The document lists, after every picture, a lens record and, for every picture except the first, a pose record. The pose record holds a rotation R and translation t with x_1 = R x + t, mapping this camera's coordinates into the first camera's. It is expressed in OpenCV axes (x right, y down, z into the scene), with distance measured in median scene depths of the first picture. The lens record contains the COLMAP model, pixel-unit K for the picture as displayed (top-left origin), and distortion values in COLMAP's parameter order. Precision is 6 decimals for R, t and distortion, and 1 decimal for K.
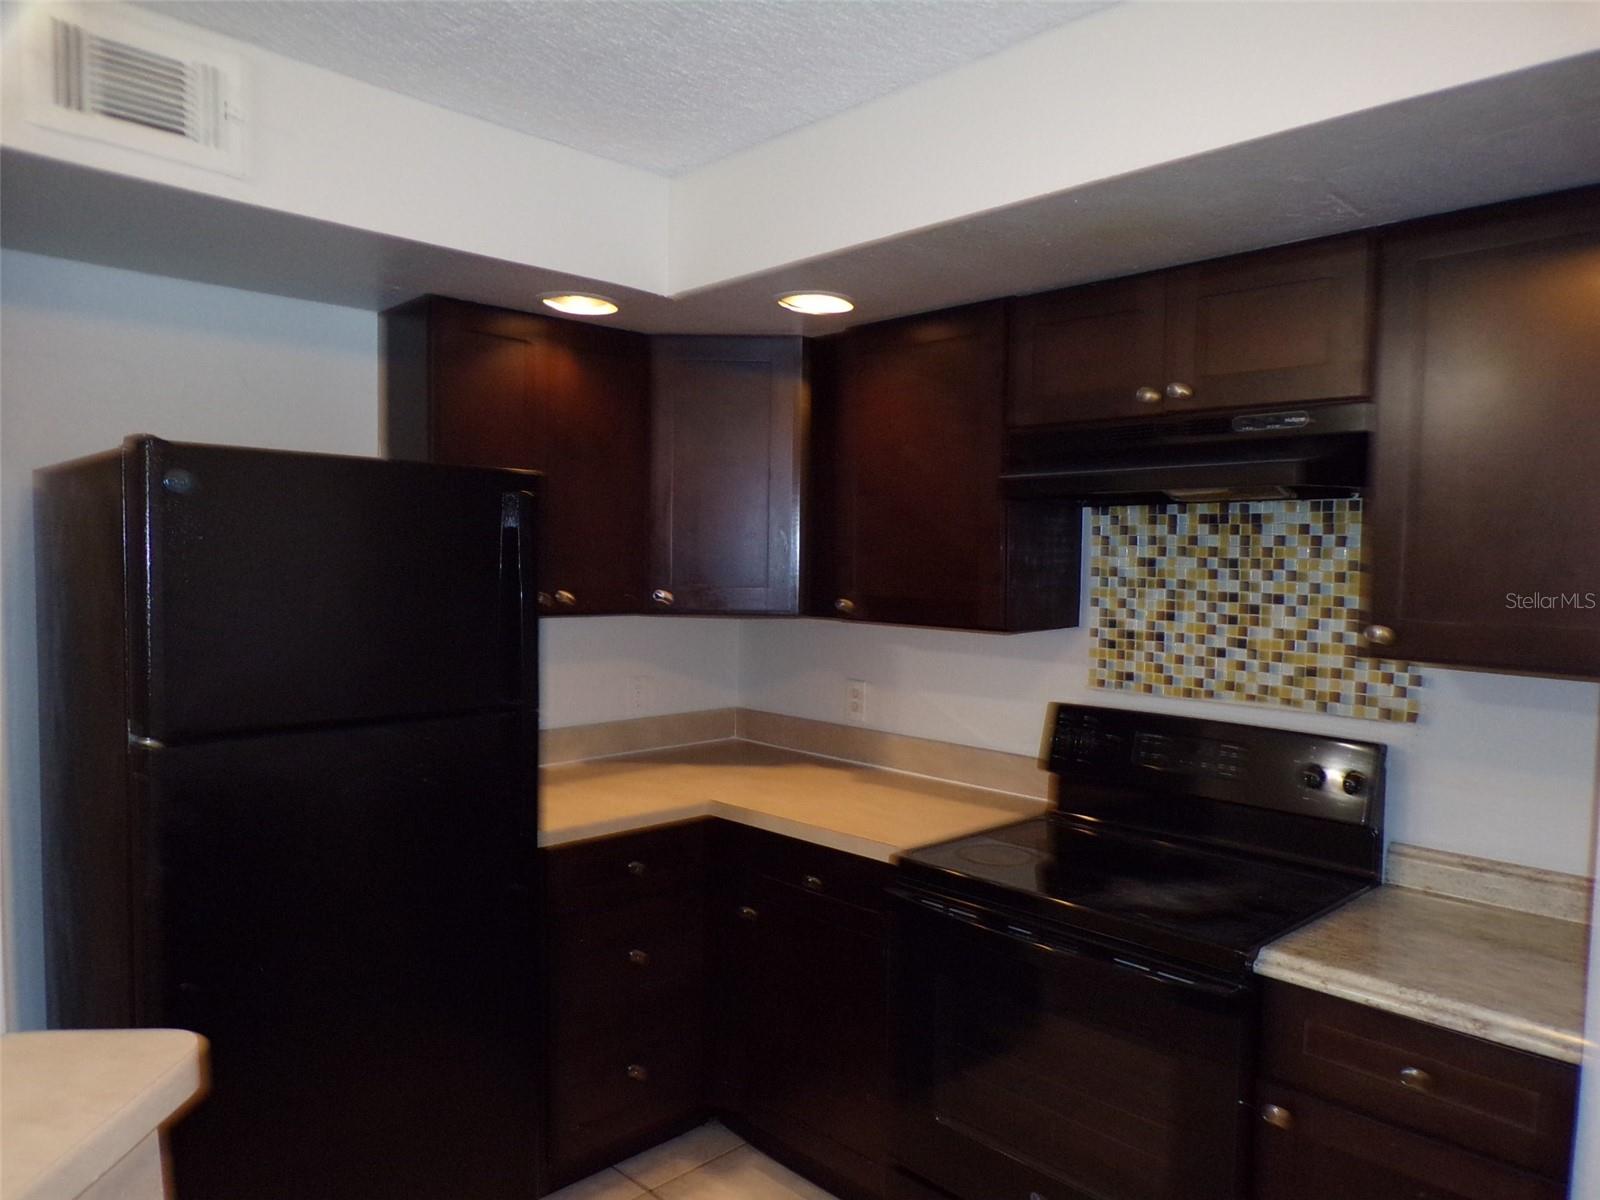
lens RADIAL K [[1089.4, 0, 803.6], [0, 1089.4, 616.0], [0, 0, 1]] dist [-0.006463, 0.002425]
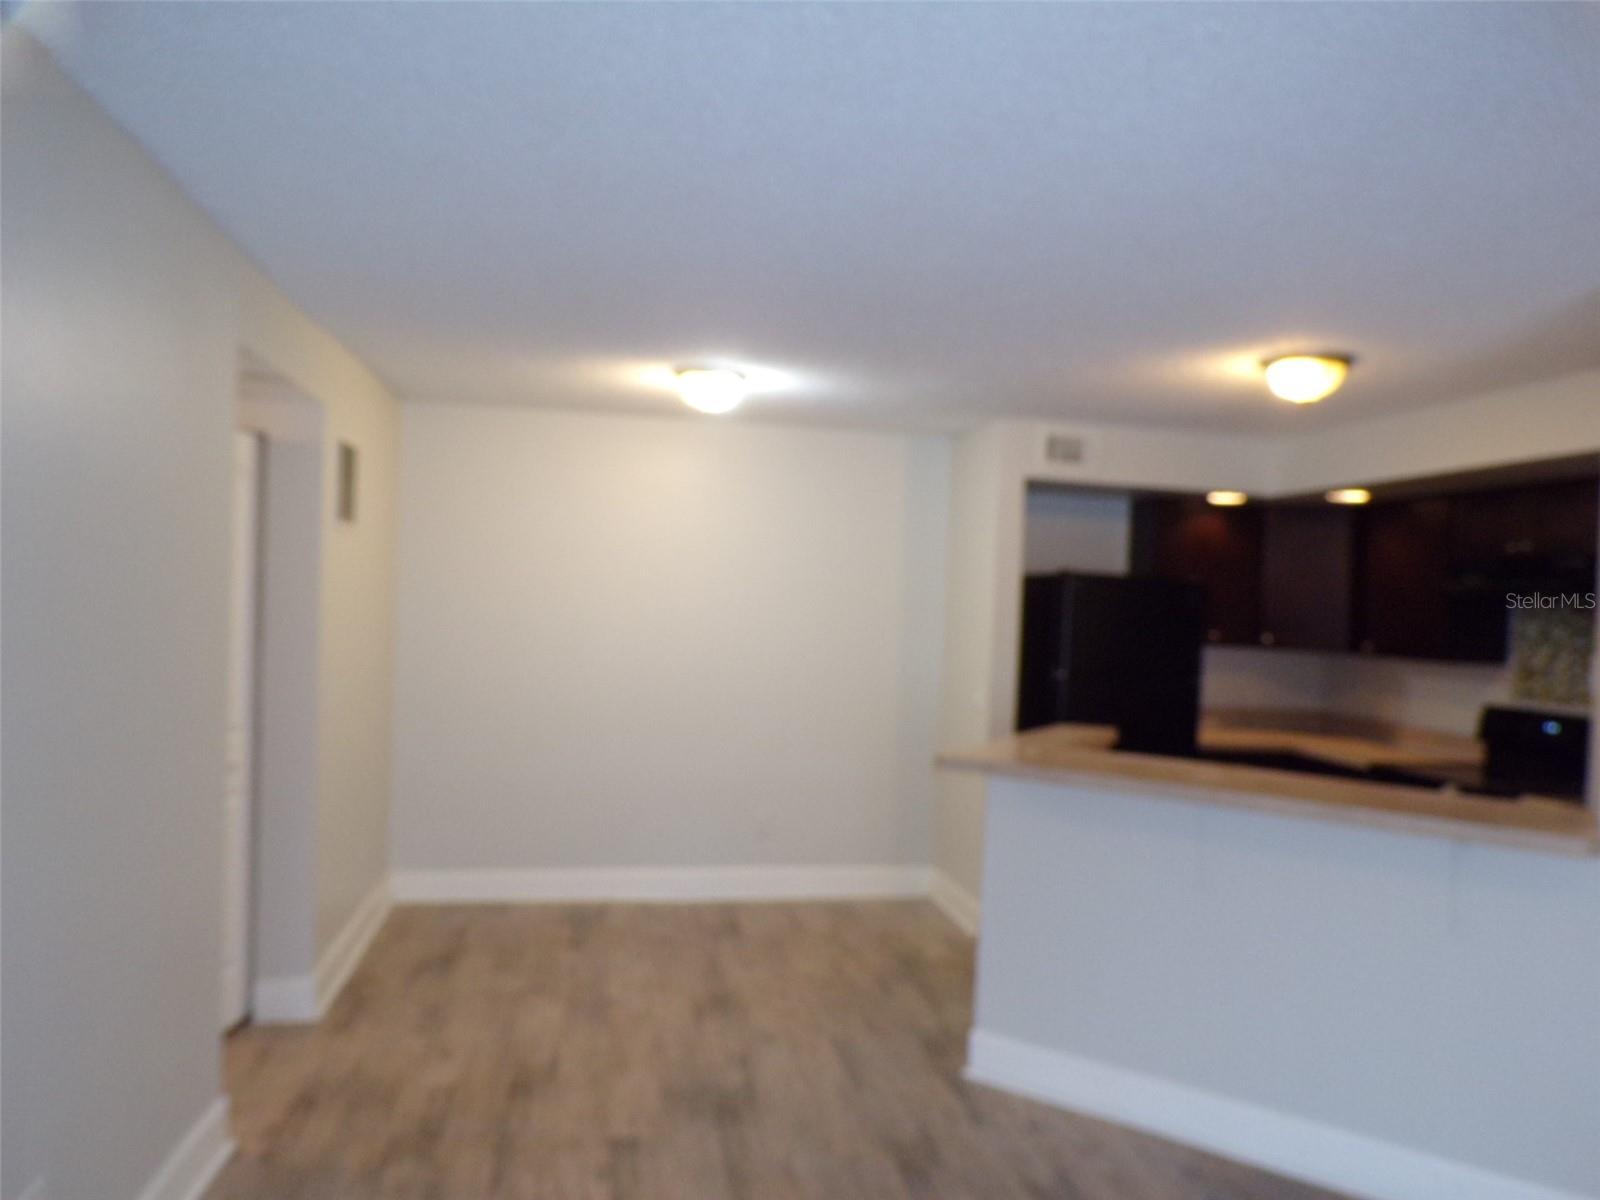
lens RADIAL K [[1102.2, 0, 804.6], [0, 1102.2, 630.6], [0, 0, 1]] dist [-0.005390, 0.030146]
pose [[0.841728, 0.043038, -0.538184, 0.264808], [-0.061078, 0.998009, -0.015718, 0.054407], [0.536436, 0.046102, 0.842681, -1.217623]]
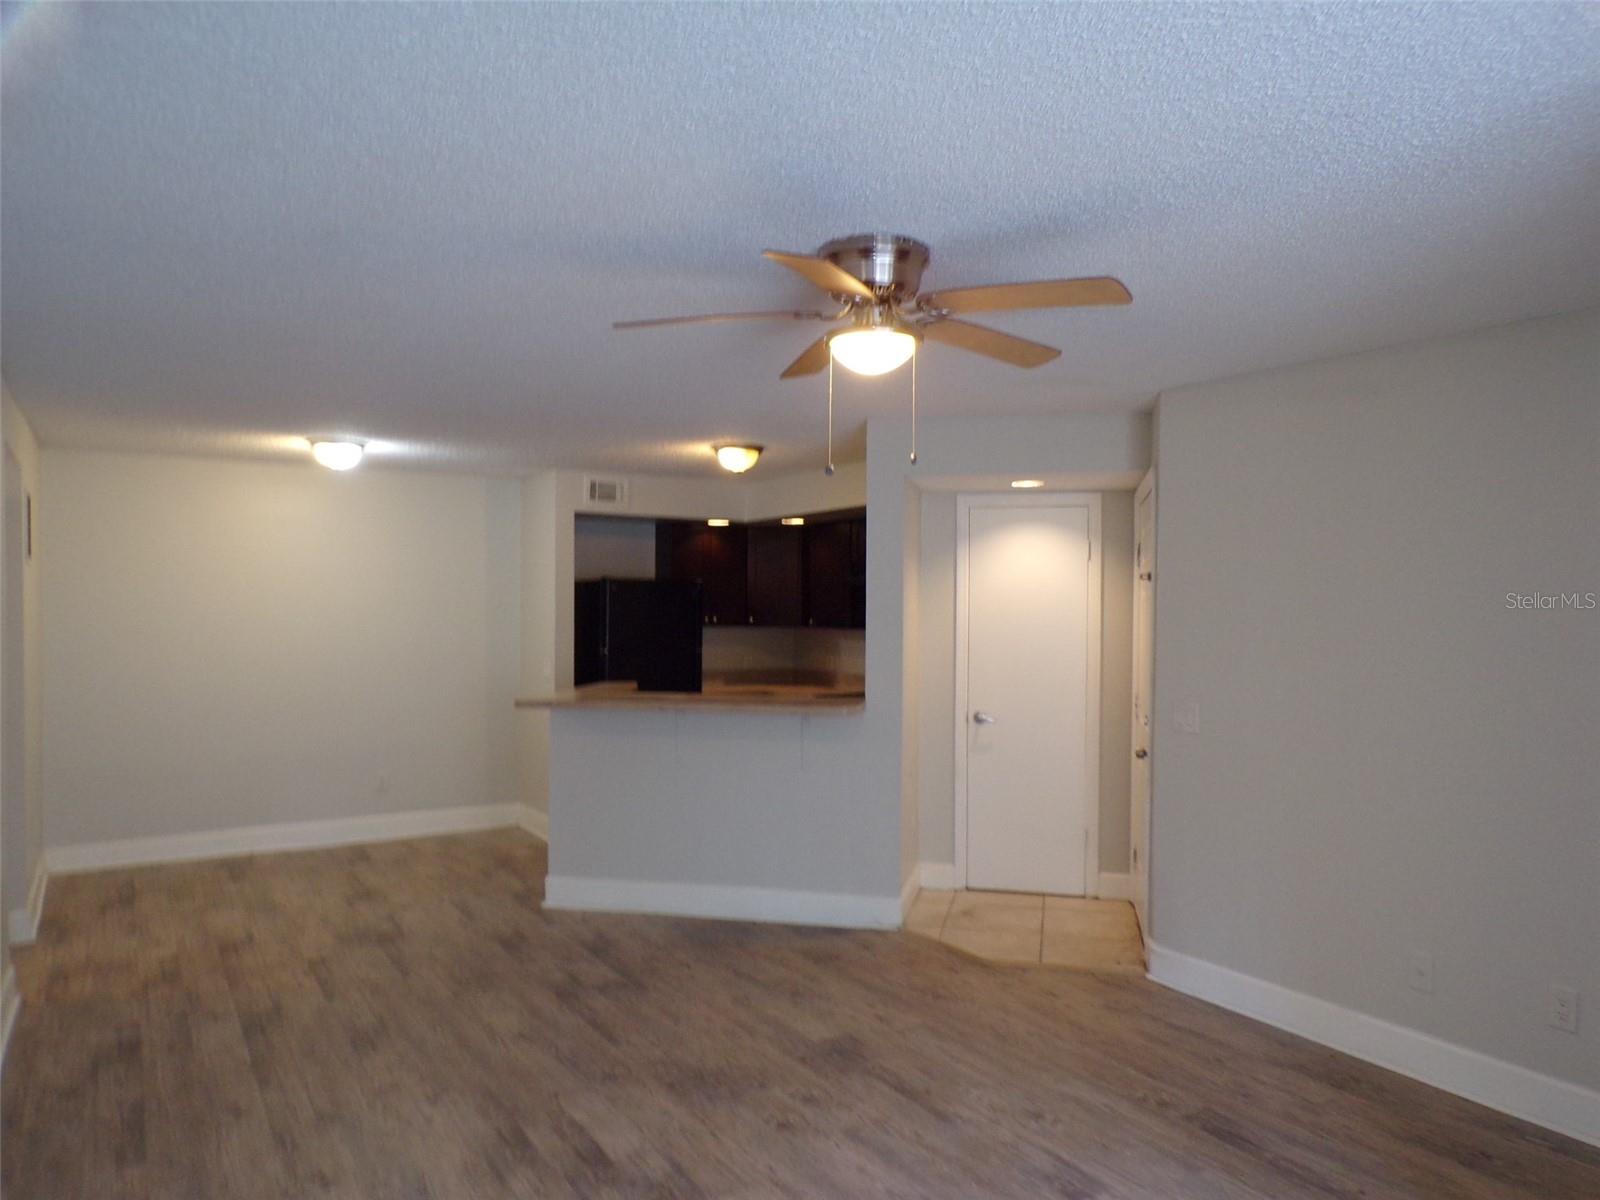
lens RADIAL K [[1089.4, 0, 803.6], [0, 1089.4, 616.0], [0, 0, 1]] dist [-0.006463, 0.002425]
pose [[0.980692, 0.000902, -0.195557, 0.605473], [-0.008799, 0.999180, -0.039517, 0.089119], [0.195361, 0.040475, 0.979896, -1.880981]]
